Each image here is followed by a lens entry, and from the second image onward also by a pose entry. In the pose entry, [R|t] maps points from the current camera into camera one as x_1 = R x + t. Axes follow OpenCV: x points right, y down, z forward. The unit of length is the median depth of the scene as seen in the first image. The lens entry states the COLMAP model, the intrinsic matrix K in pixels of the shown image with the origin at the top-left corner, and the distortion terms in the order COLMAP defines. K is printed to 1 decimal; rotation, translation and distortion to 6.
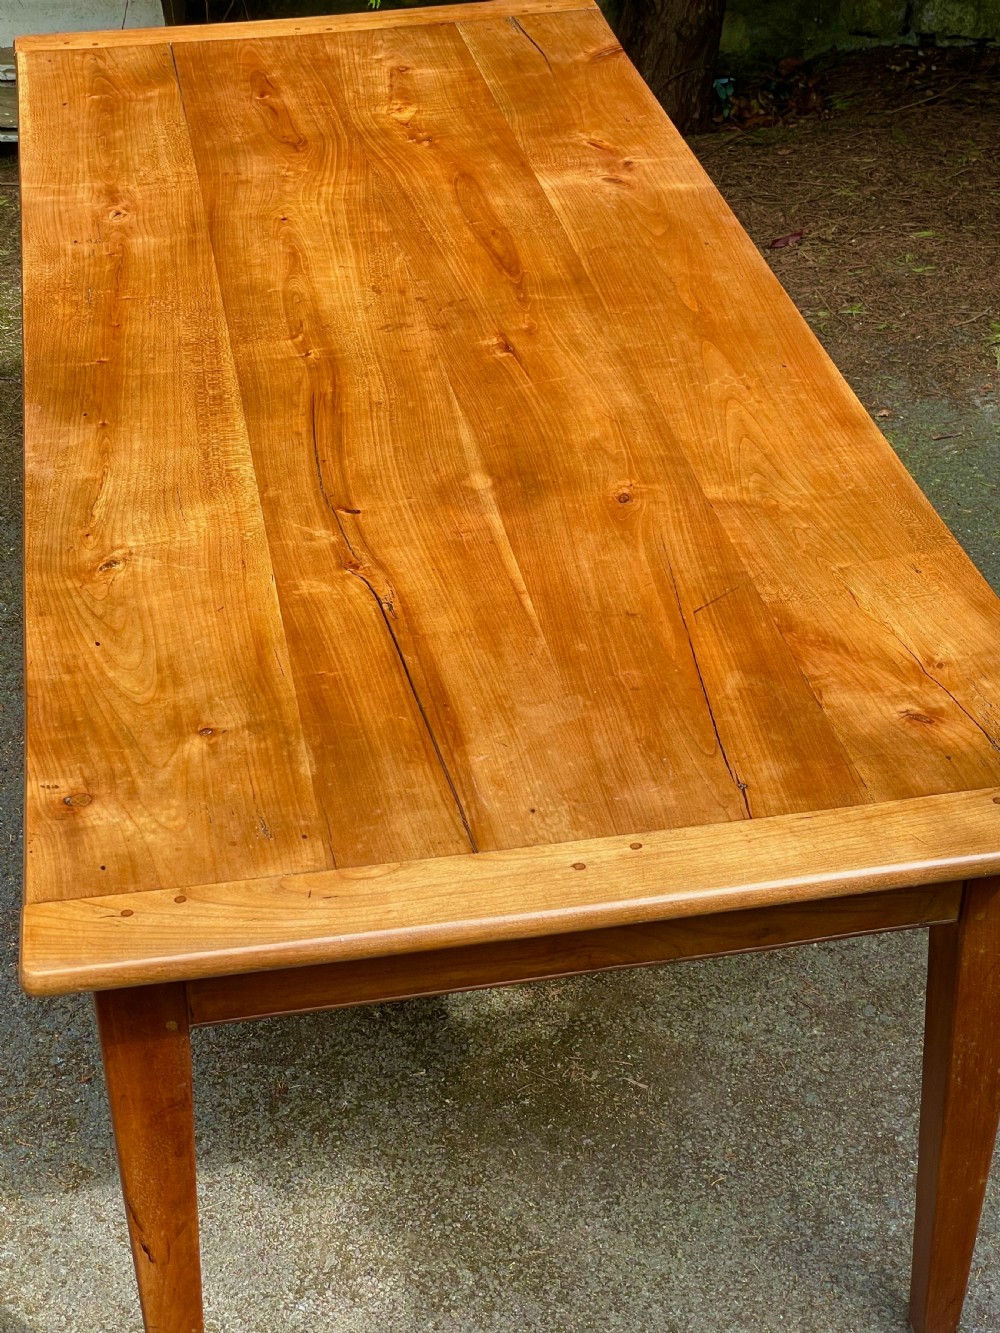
lens RADIAL K [[2146.3, 0, 526.9], [0, 2146.3, 646.8], [0, 0, 1]] dist [0.066389, 0.150359]
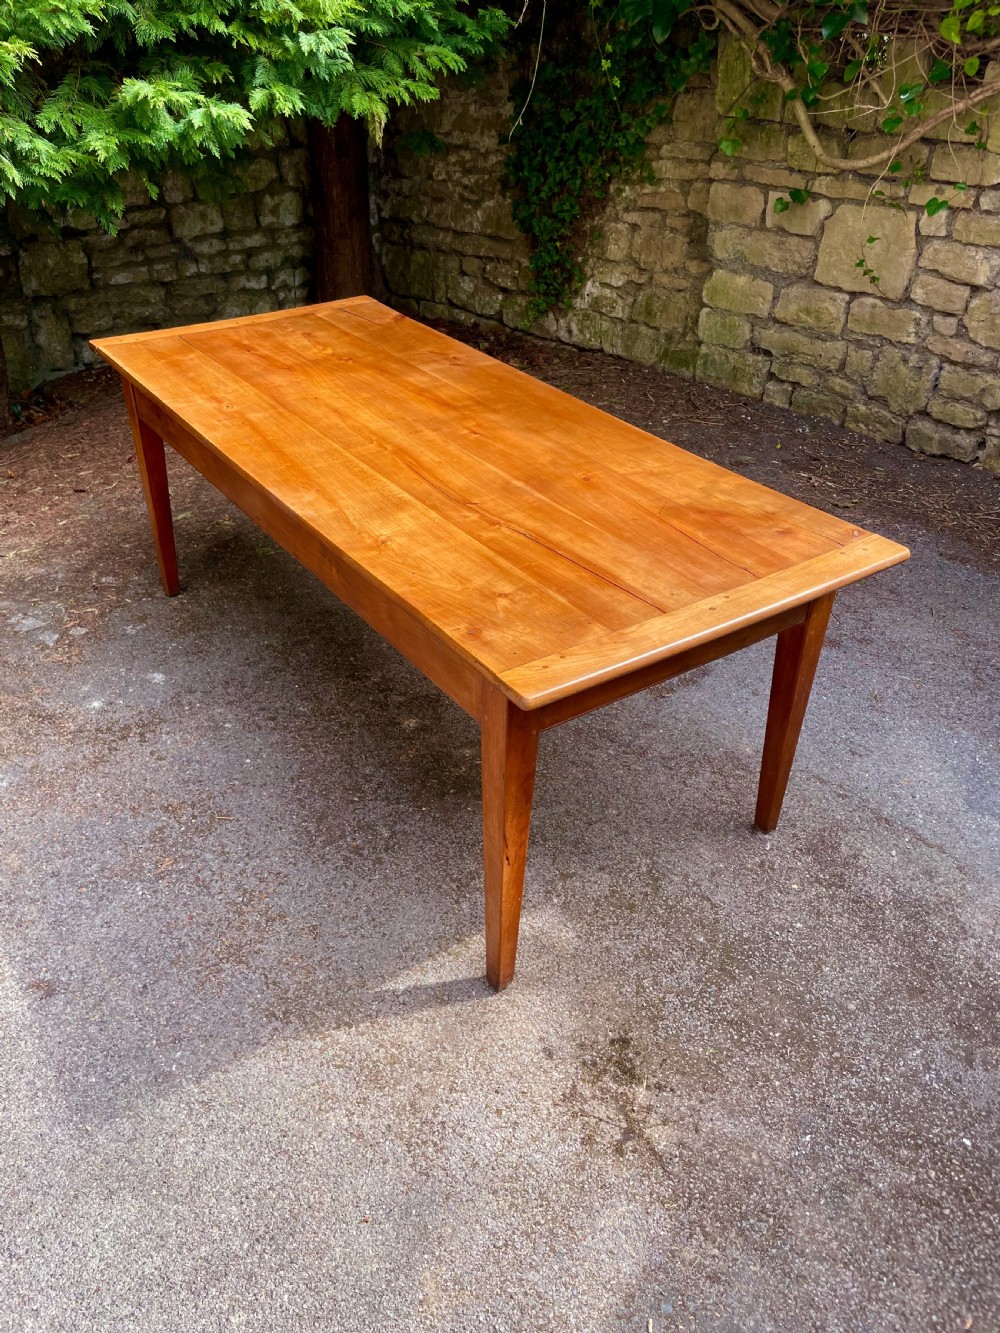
lens RADIAL K [[1016.5, 0, 500.5], [0, 1016.5, 663.9], [0, 0, 1]] dist [0.079452, -0.110614]
pose [[0.915176, -0.210378, 0.343794, -0.362969], [0.213431, 0.976515, 0.029409, 0.054204], [-0.341907, 0.046462, 0.938585, 0.072406]]
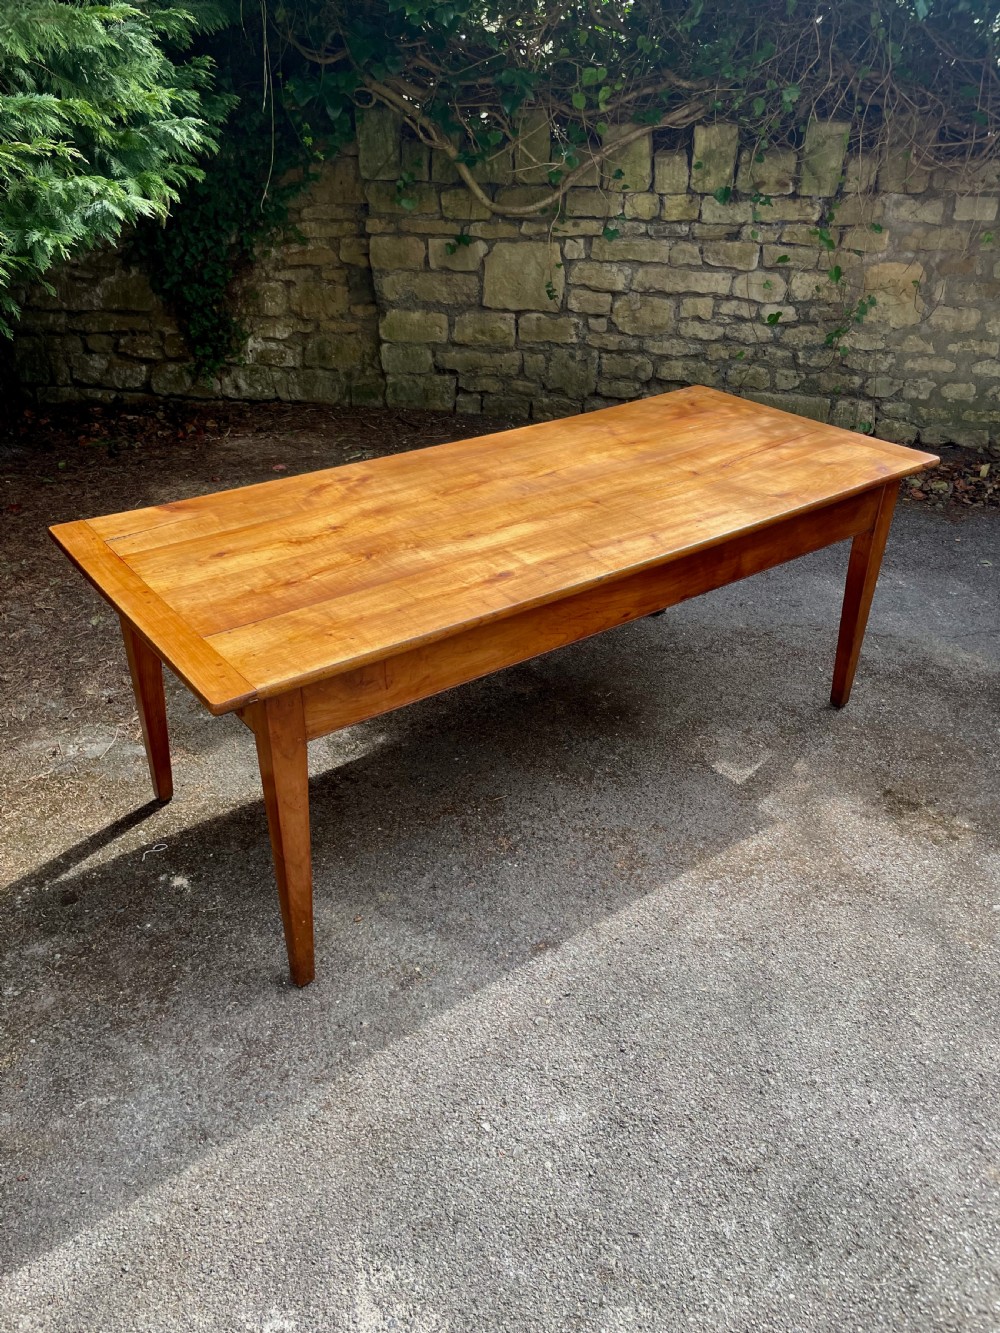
lens RADIAL K [[1017.1, 0, 501.0], [0, 1017.1, 667.8], [0, 0, 1]] dist [0.088622, -0.128174]
pose [[0.483221, -0.436201, 0.759096, -1.079405], [0.480005, 0.857111, 0.186965, -0.157852], [-0.732184, 0.274024, 0.623553, 0.354464]]
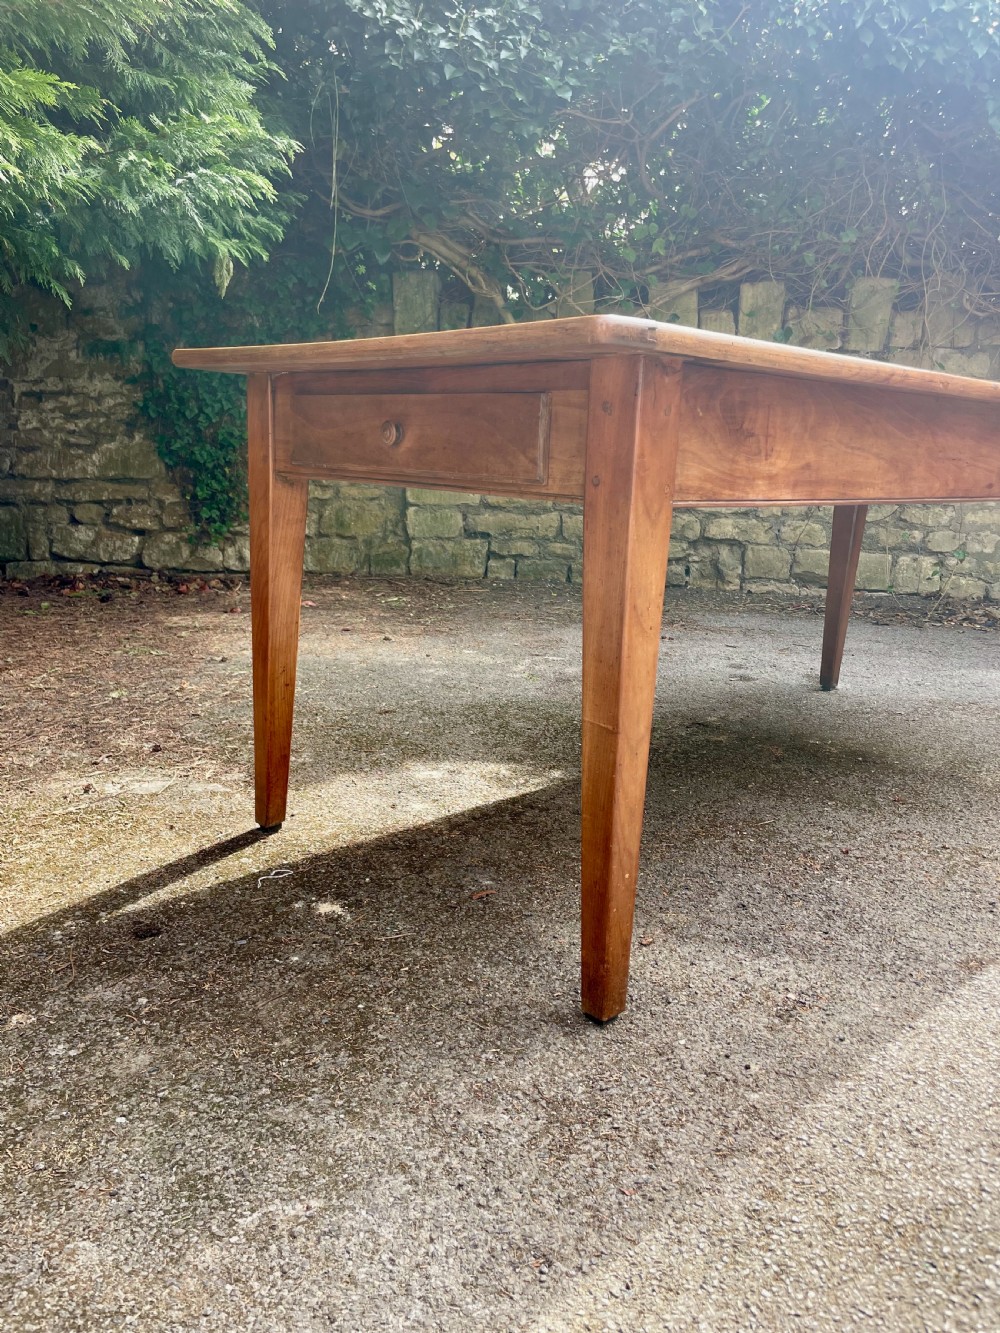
lens RADIAL K [[1017.1, 0, 501.0], [0, 1017.1, 667.8], [0, 0, 1]] dist [0.088622, -0.128174]
pose [[0.400555, -0.171190, 0.900139, -1.041045], [0.489920, 0.870184, -0.052517, 0.015509], [-0.774296, 0.462032, 0.432426, 0.858118]]
